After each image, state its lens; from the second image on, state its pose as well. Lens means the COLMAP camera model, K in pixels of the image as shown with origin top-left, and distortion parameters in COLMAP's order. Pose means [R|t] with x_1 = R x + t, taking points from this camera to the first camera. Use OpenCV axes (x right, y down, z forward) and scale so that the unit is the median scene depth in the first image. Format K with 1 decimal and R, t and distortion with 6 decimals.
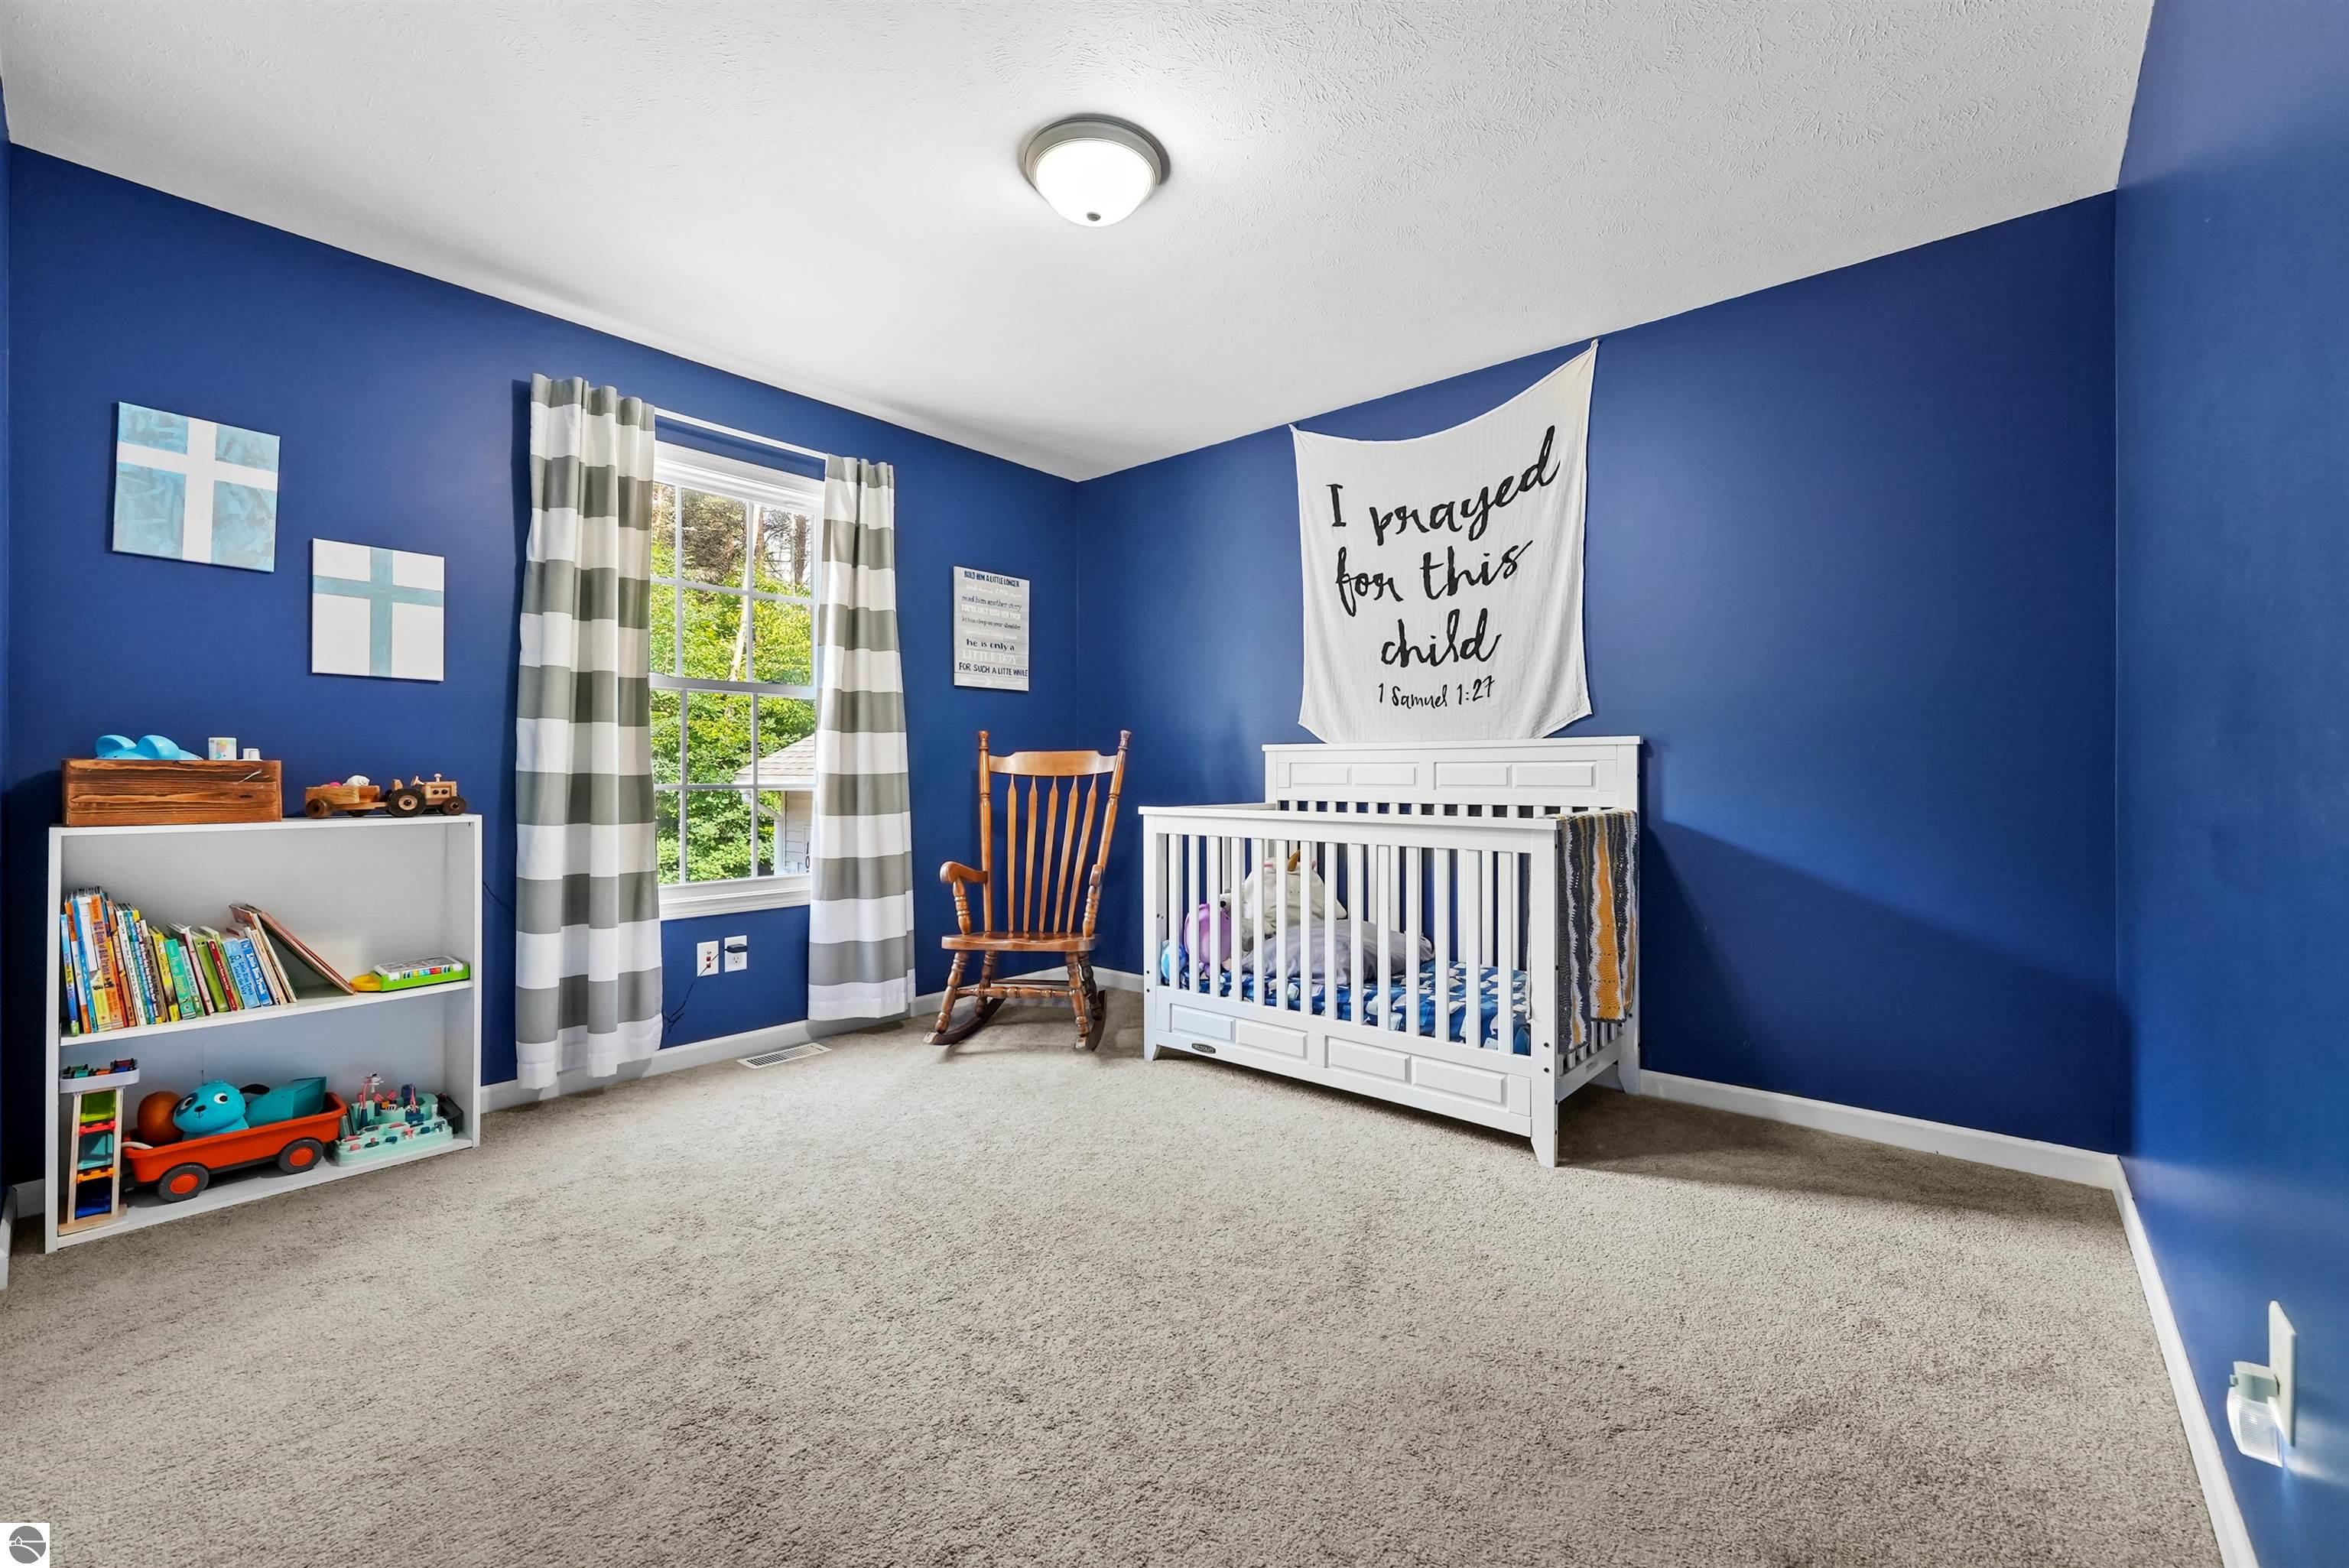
lens RADIAL K [[947.8, 0, 1184.0], [0, 947.8, 777.9], [0, 0, 1]] dist [-0.000767, -0.000363]
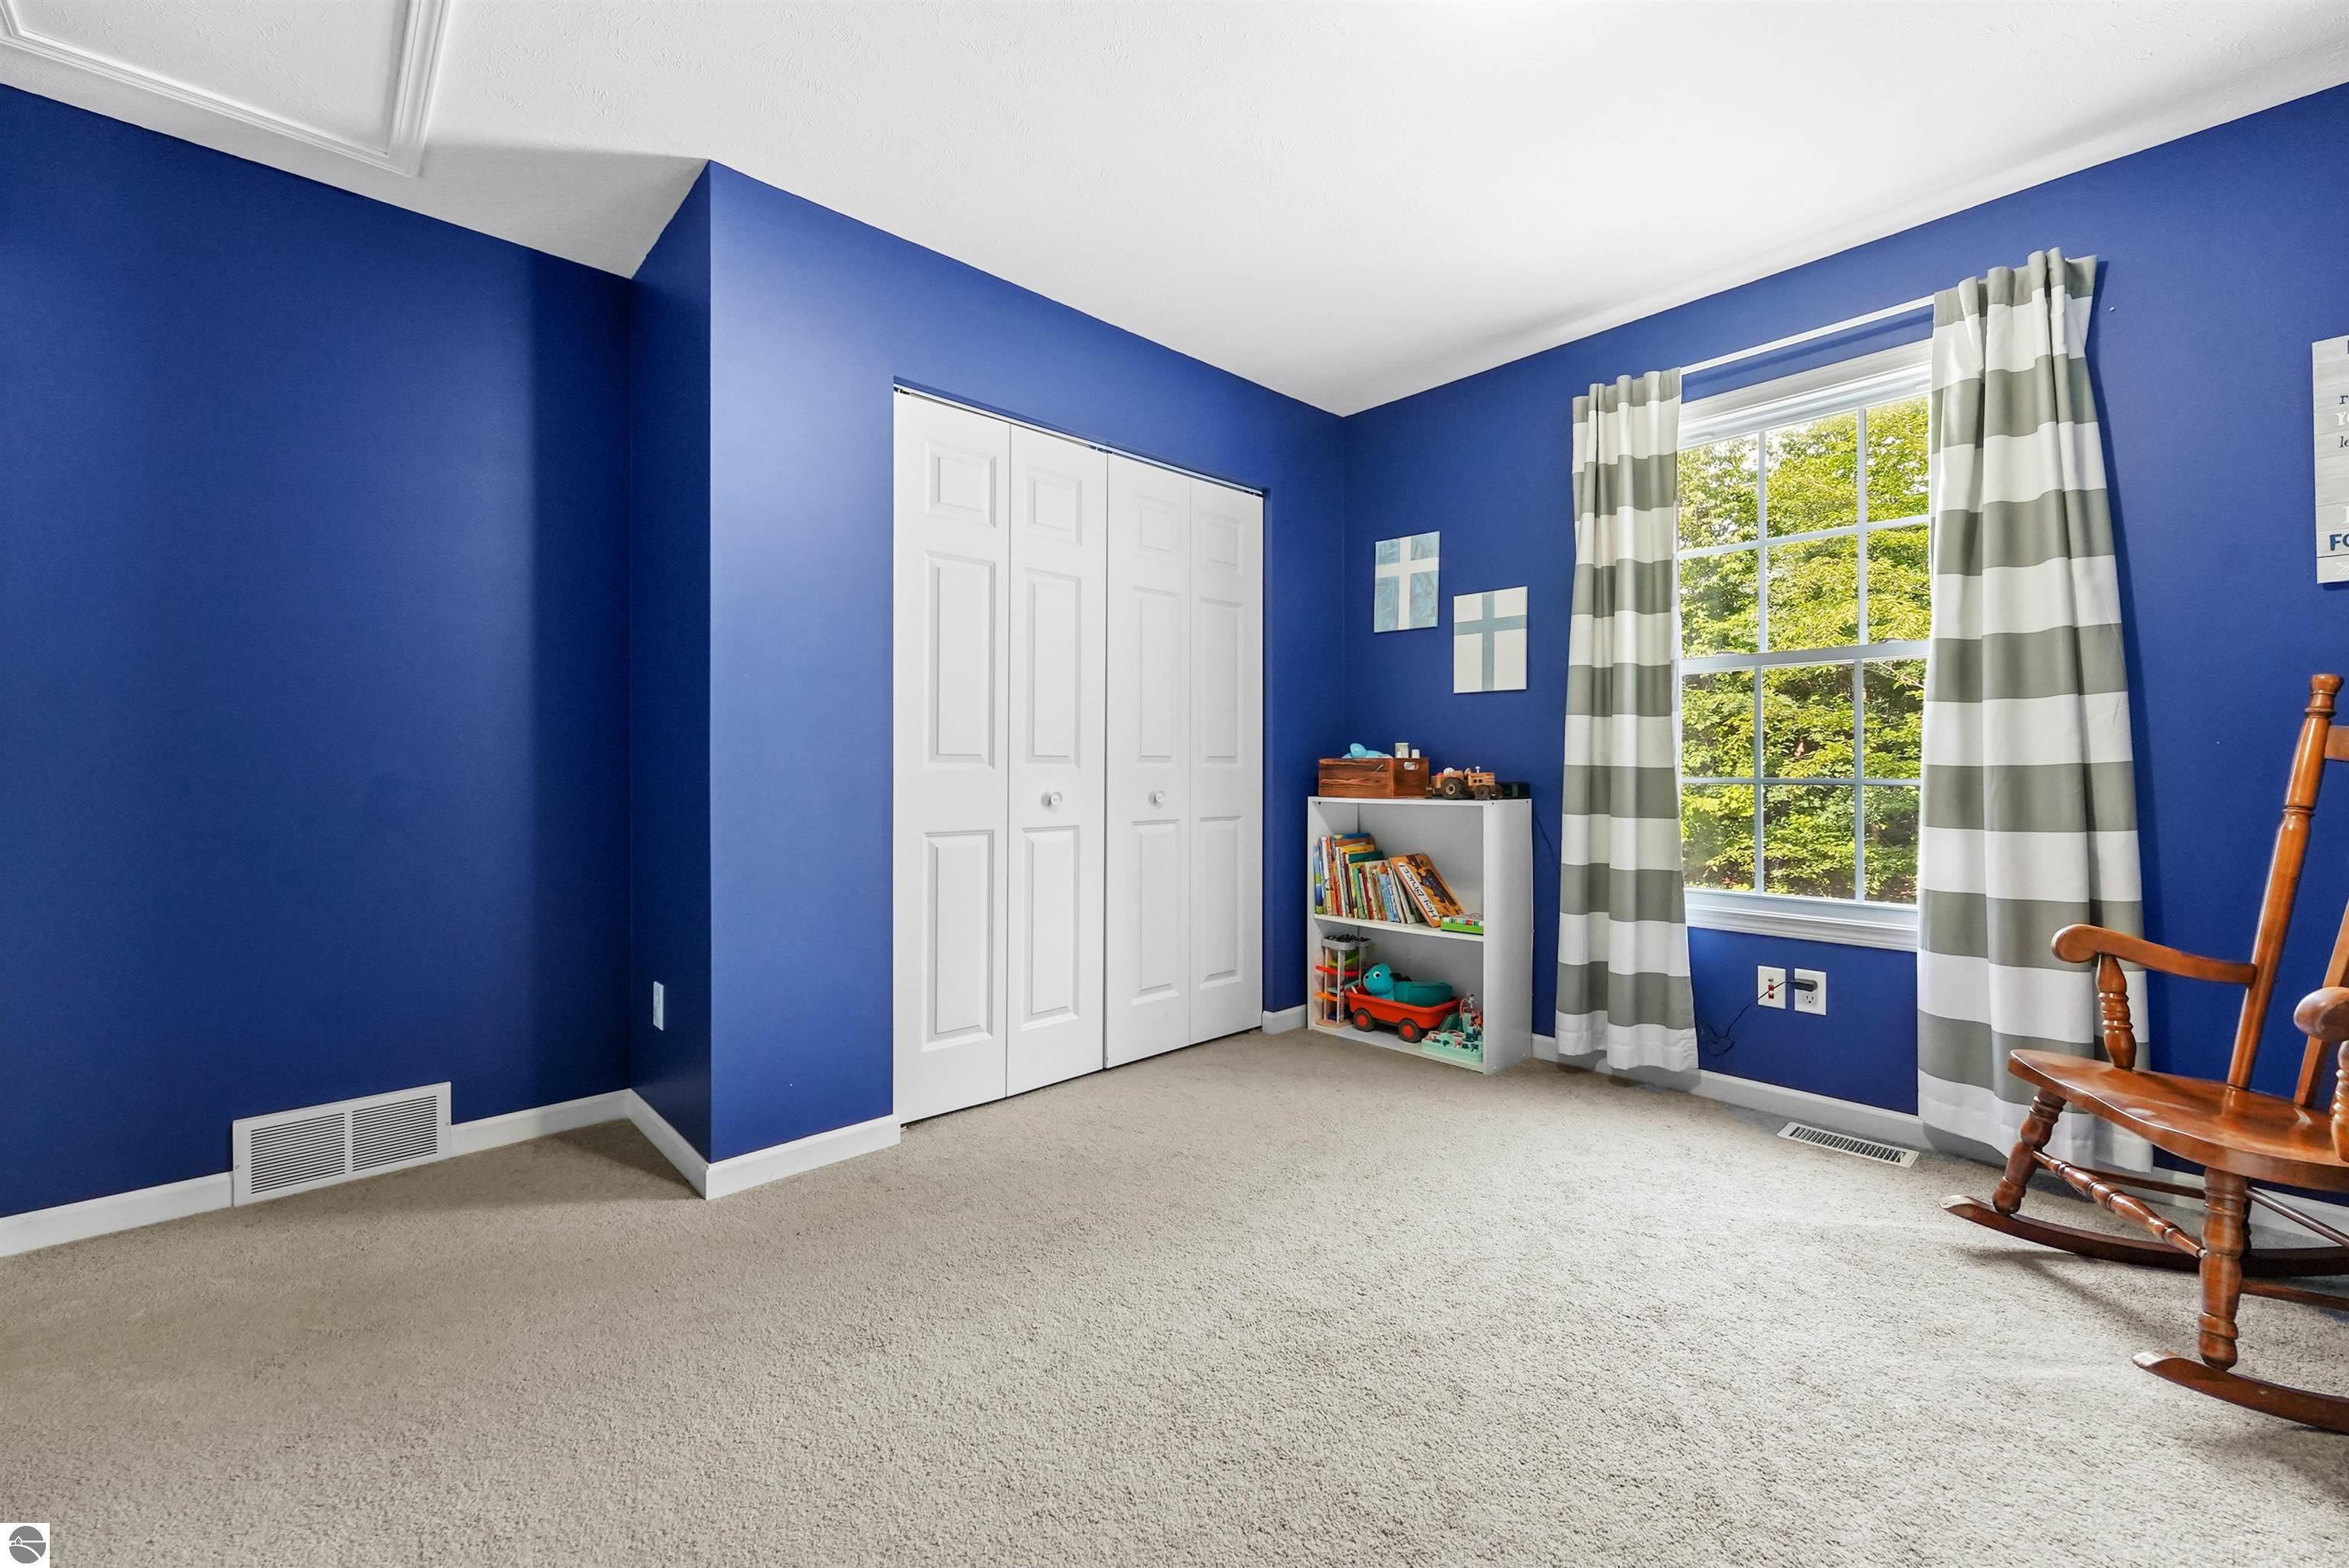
lens RADIAL K [[947.8, 0, 1180.2], [0, 947.8, 769.8], [0, 0, 1]] dist [-0.000767, -0.000363]
pose [[-0.113010, 0.003793, -0.993587, 0.448783], [-0.001117, 0.999992, 0.003944, -0.004036], [0.993593, 0.001555, -0.113005, 0.672916]]
